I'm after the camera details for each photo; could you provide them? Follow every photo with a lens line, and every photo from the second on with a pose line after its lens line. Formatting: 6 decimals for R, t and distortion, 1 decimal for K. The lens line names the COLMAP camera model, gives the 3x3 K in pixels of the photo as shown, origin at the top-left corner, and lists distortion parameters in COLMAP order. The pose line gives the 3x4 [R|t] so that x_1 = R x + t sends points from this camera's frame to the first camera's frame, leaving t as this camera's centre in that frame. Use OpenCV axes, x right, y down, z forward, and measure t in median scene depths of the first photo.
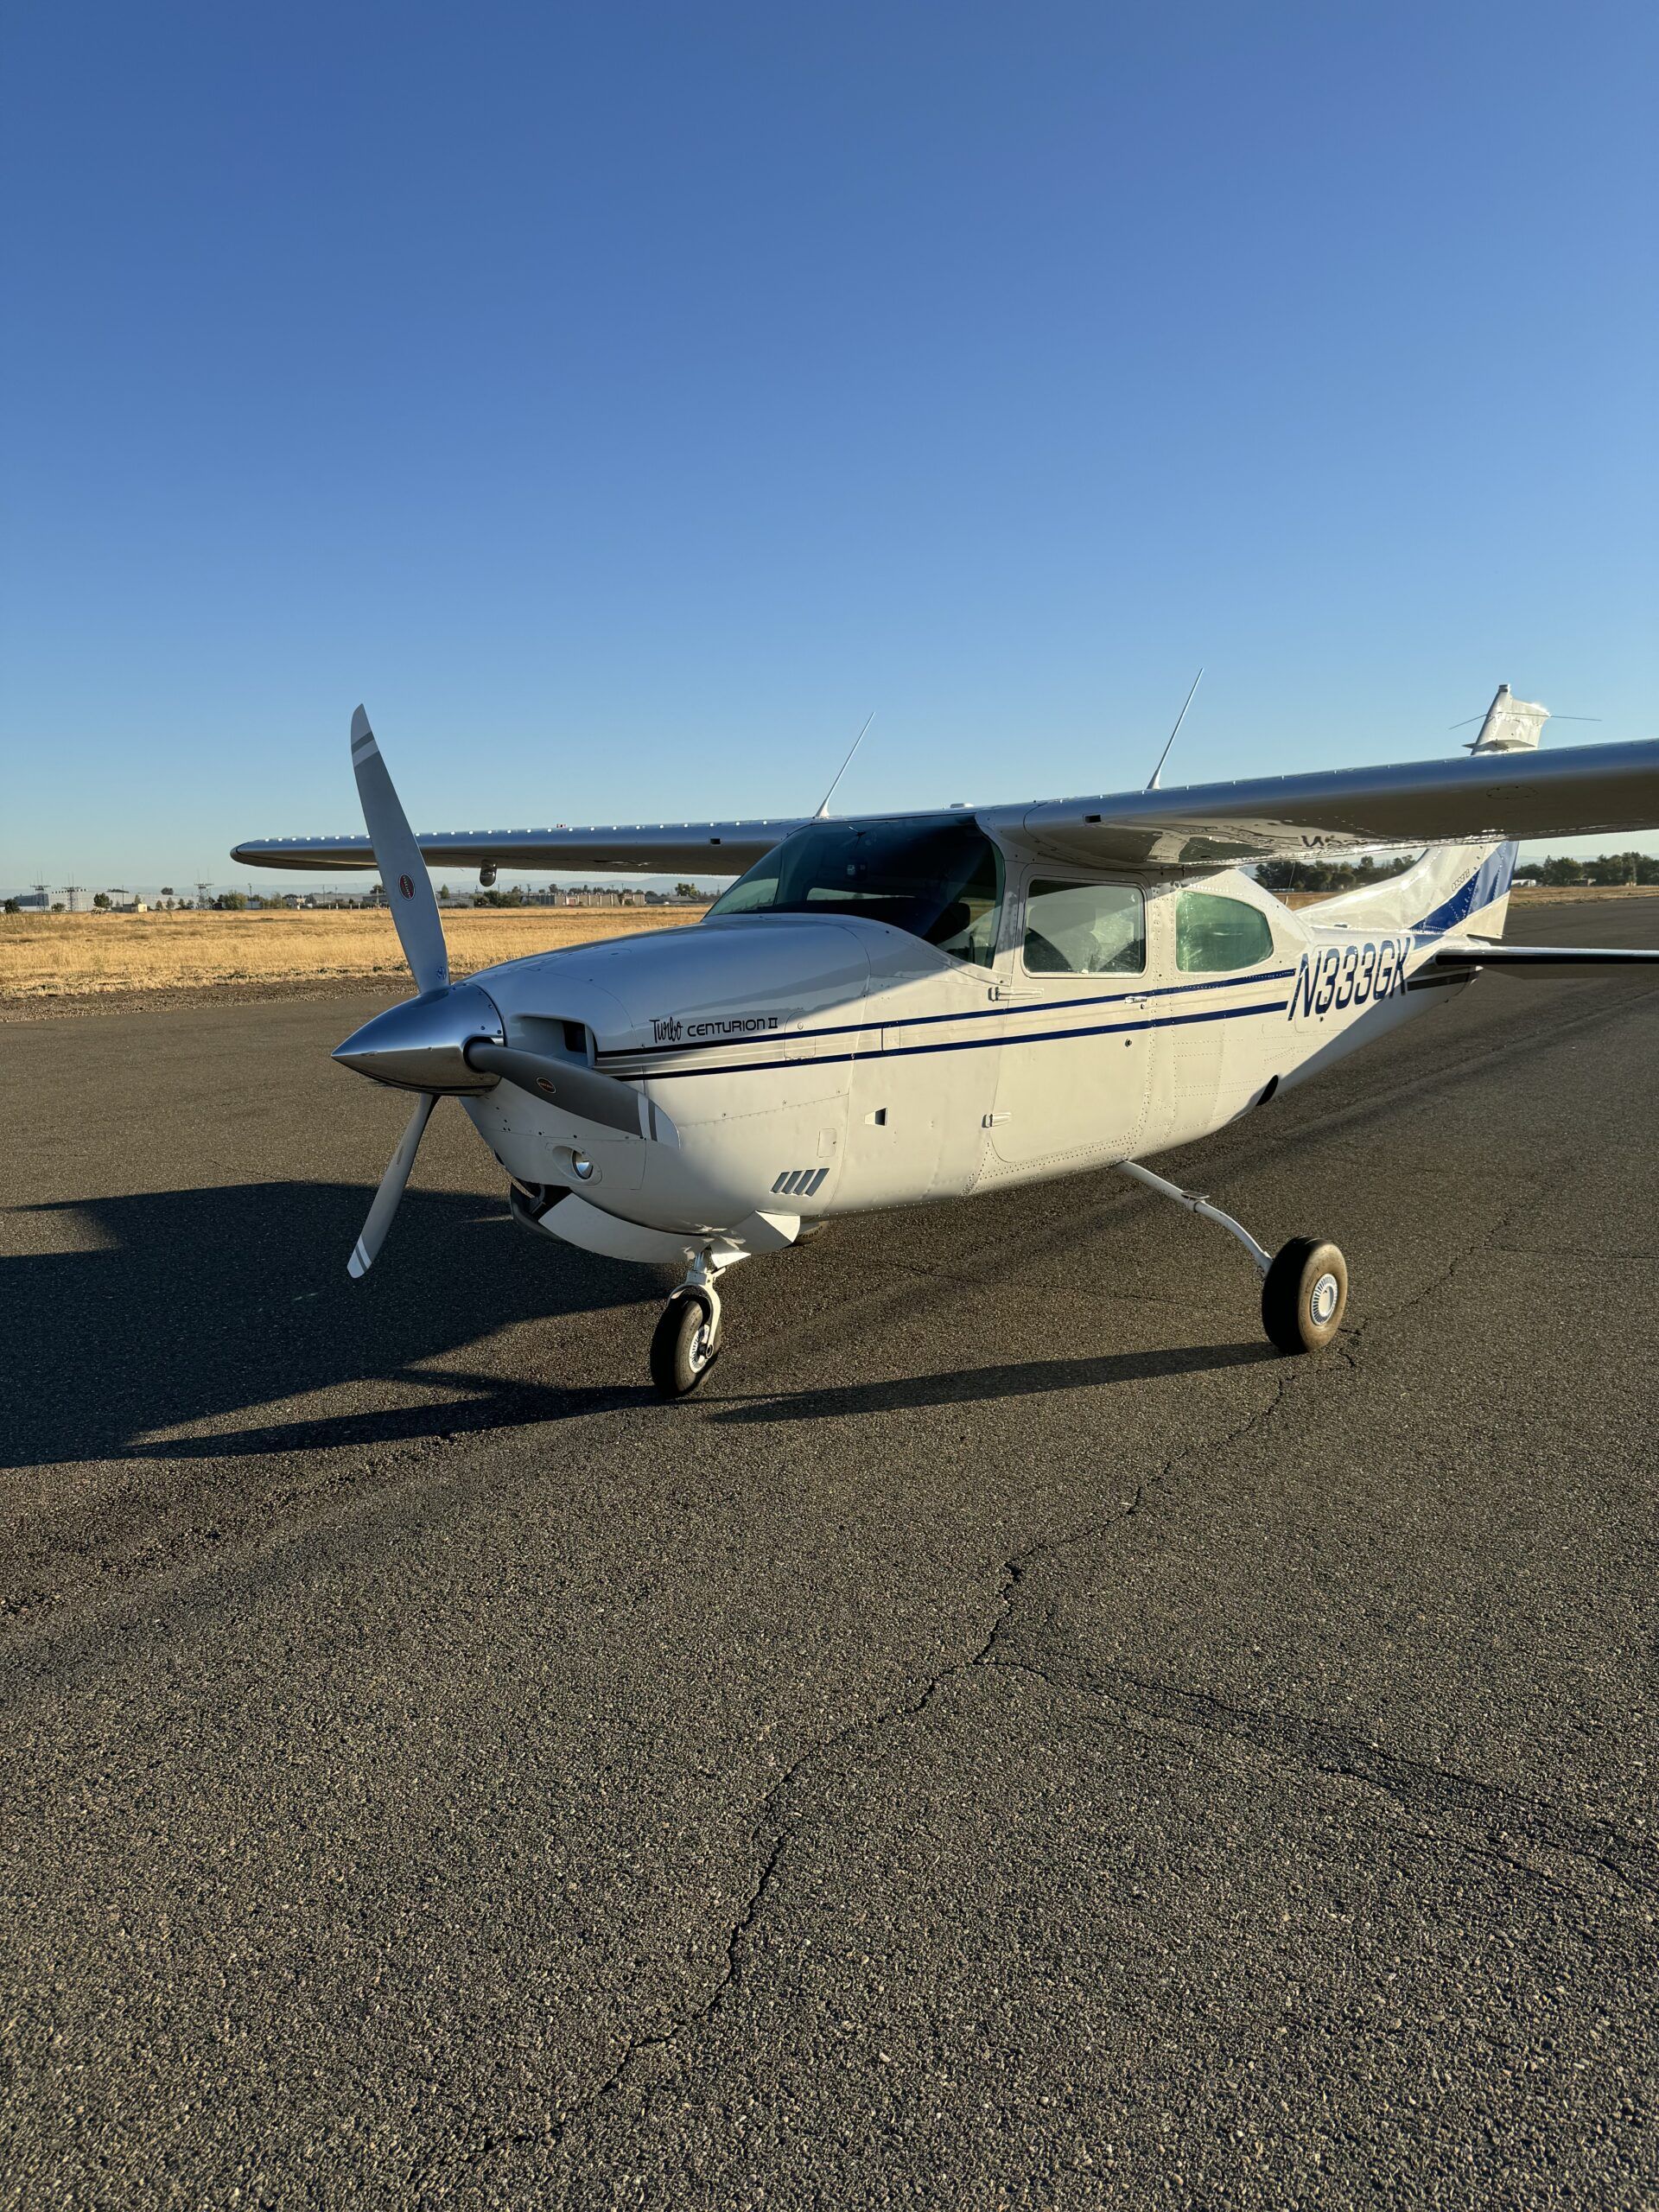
lens RADIAL K [[1545.7, 0, 838.3], [0, 1545.7, 1104.8], [0, 0, 1]] dist [0.117644, -0.158970]
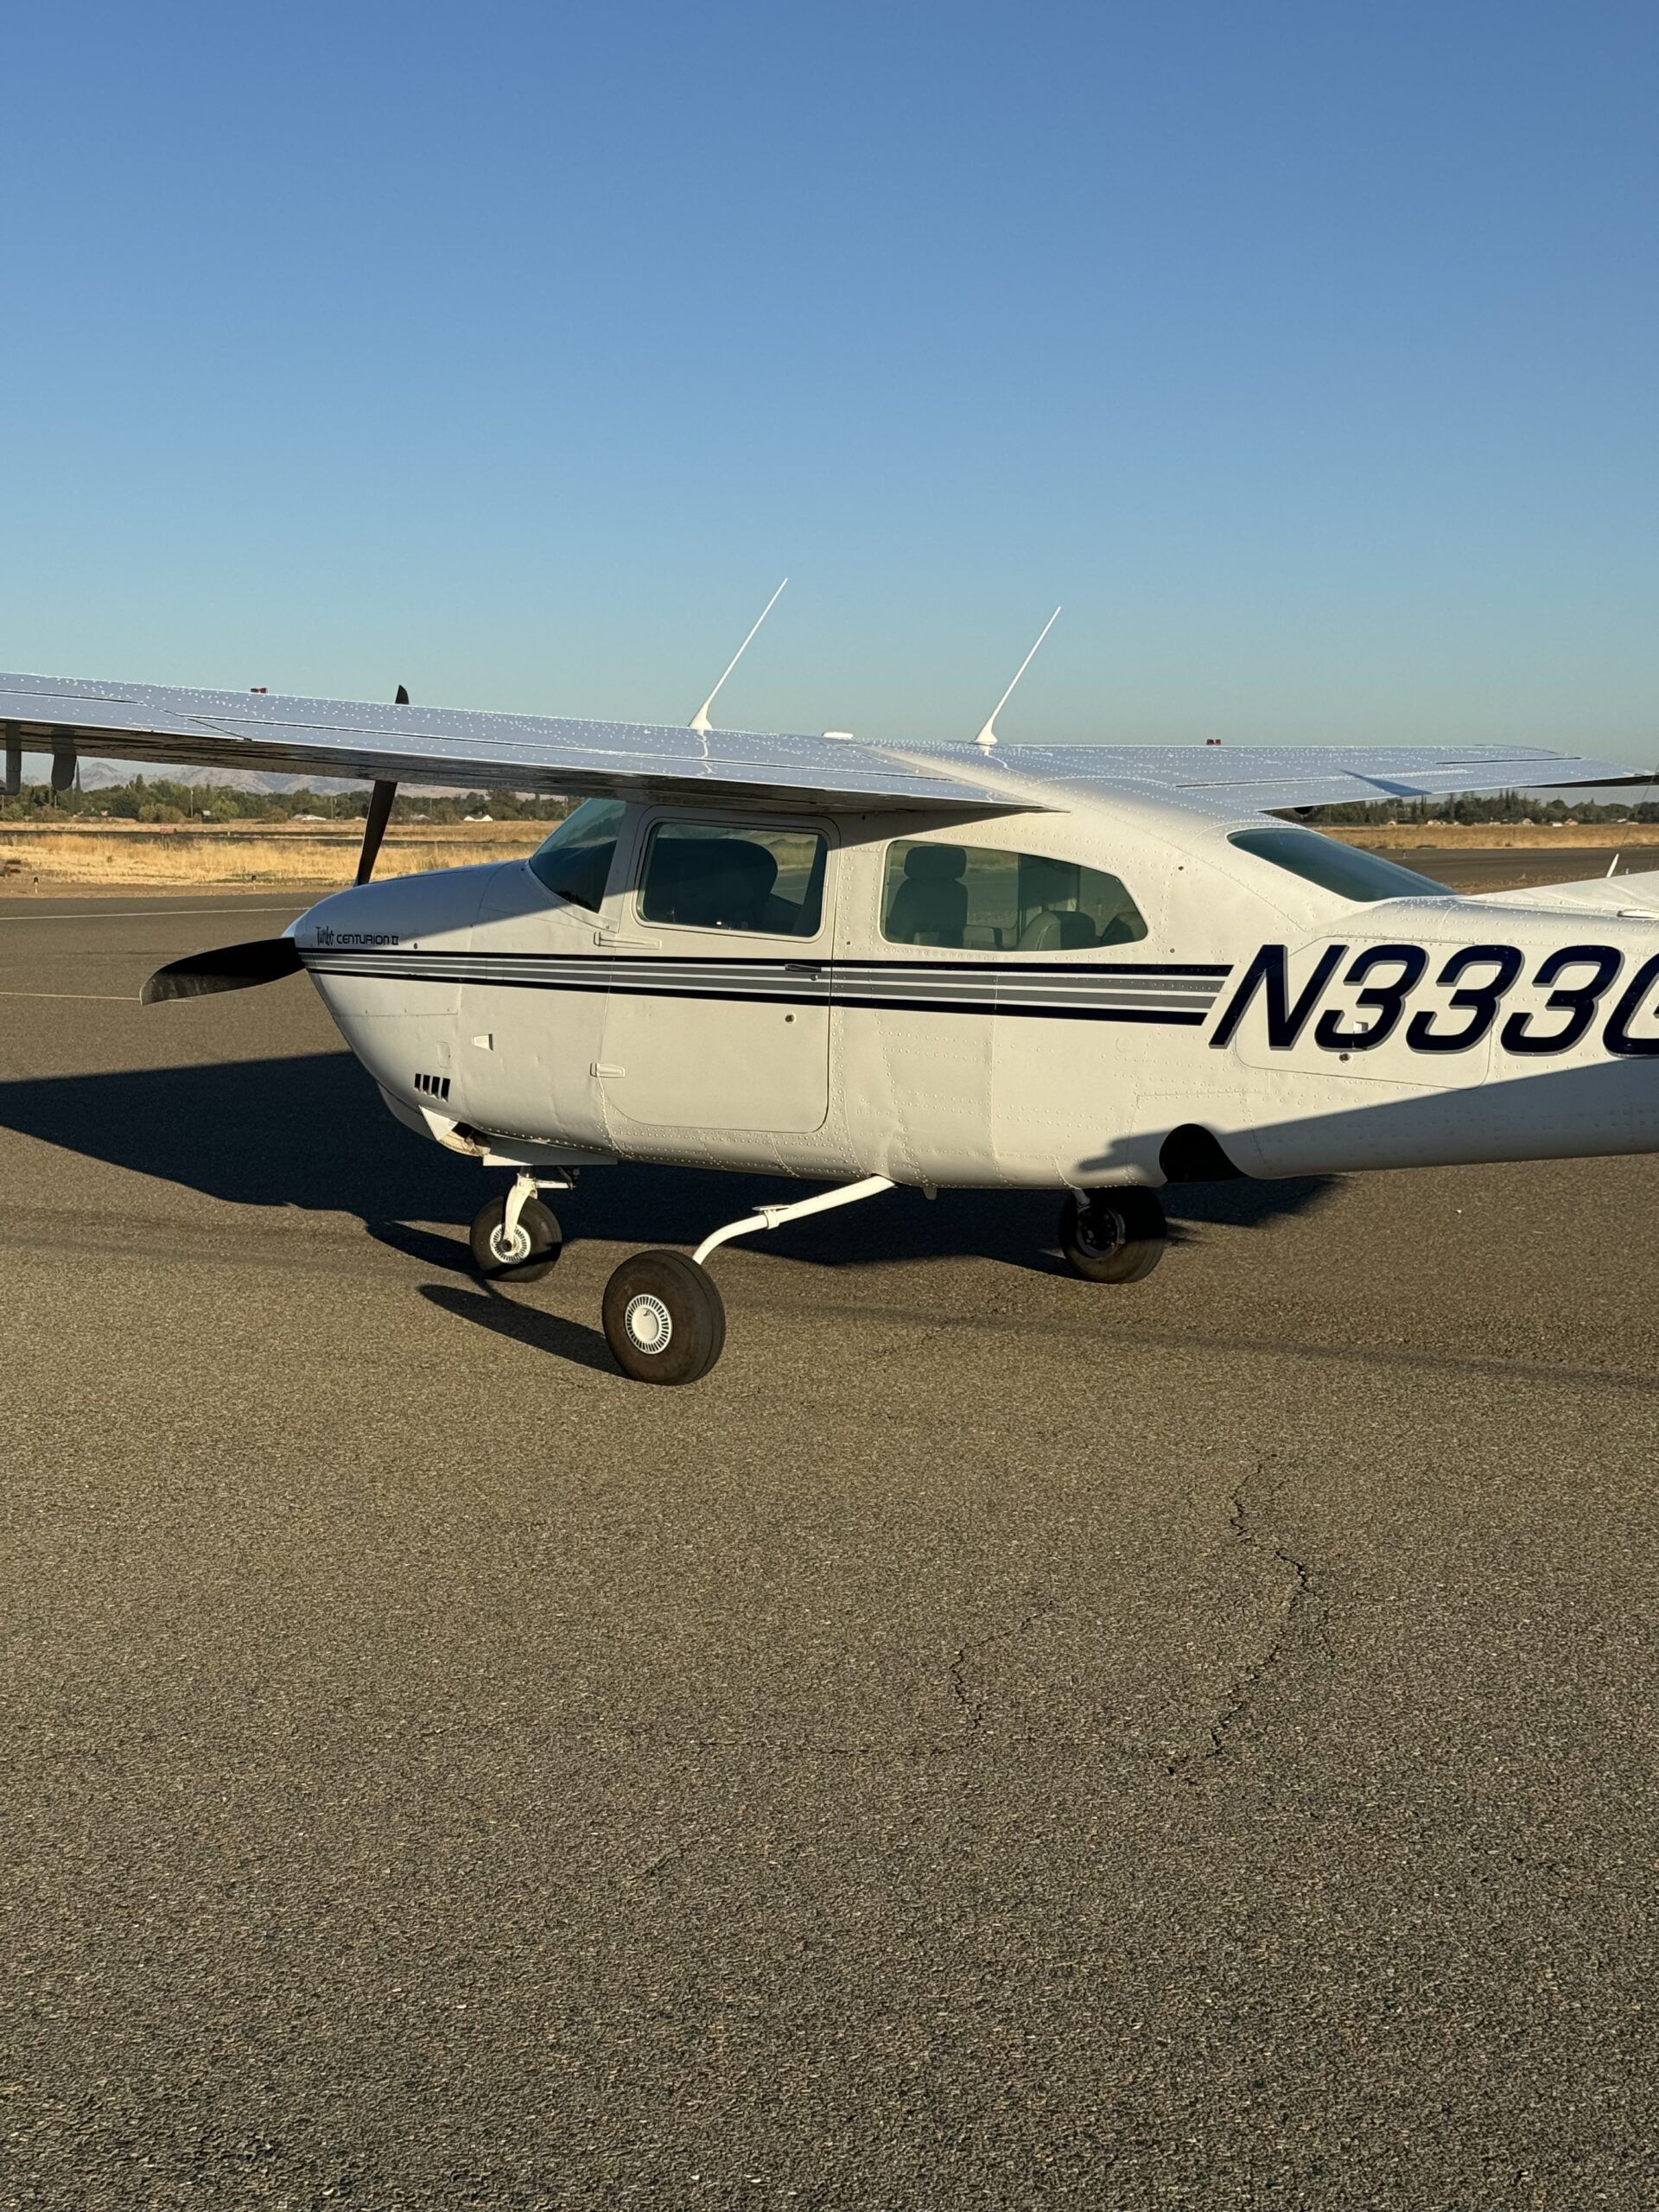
lens RADIAL K [[3100.8, 0, 829.5], [0, 3100.8, 1106.0], [0, 0, 1]] dist [-0.012278, 0.000150]
pose [[0.128475, 0.112259, -0.985339, 2.044809], [-0.133708, 0.986461, 0.094953, -0.172314], [0.982658, 0.119549, 0.141746, 0.882059]]
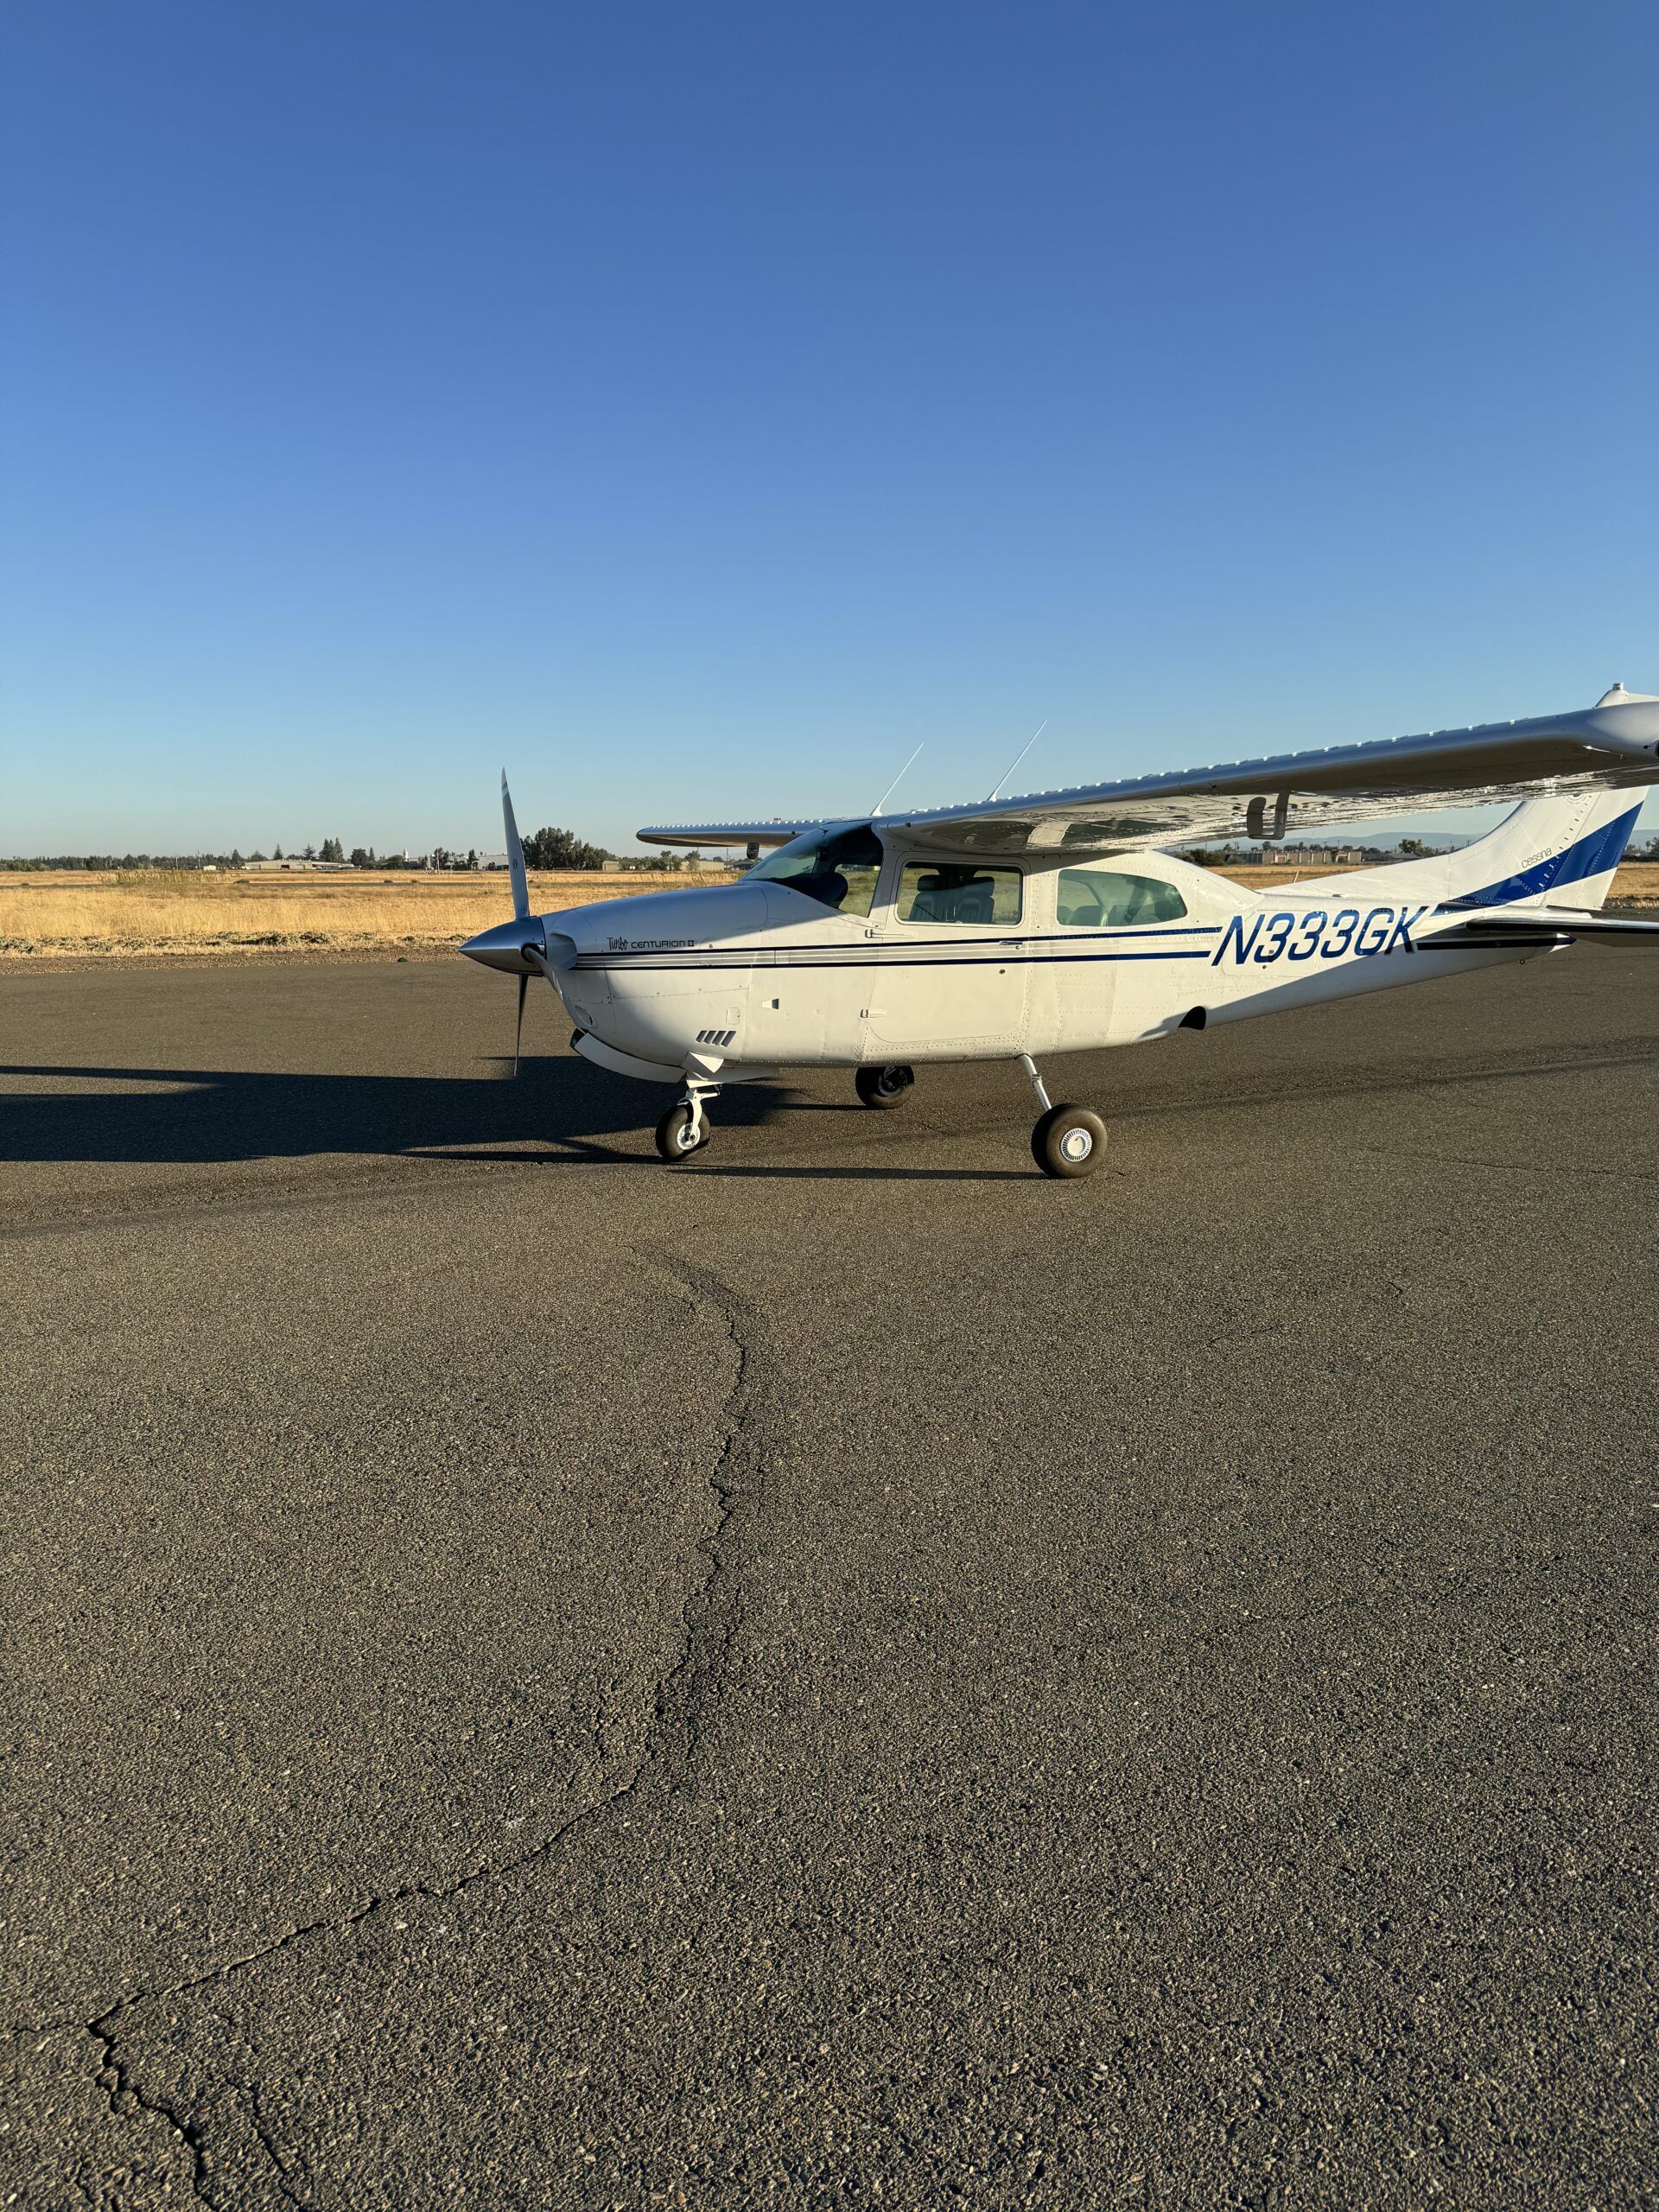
lens RADIAL K [[1545.7, 0, 838.3], [0, 1545.7, 1104.8], [0, 0, 1]] dist [0.117644, -0.158970]
pose [[0.901849, 0.075933, -0.425326, 0.765626], [-0.064749, 0.997071, 0.040715, 0.041724], [0.427172, -0.009179, 0.904124, -0.459633]]
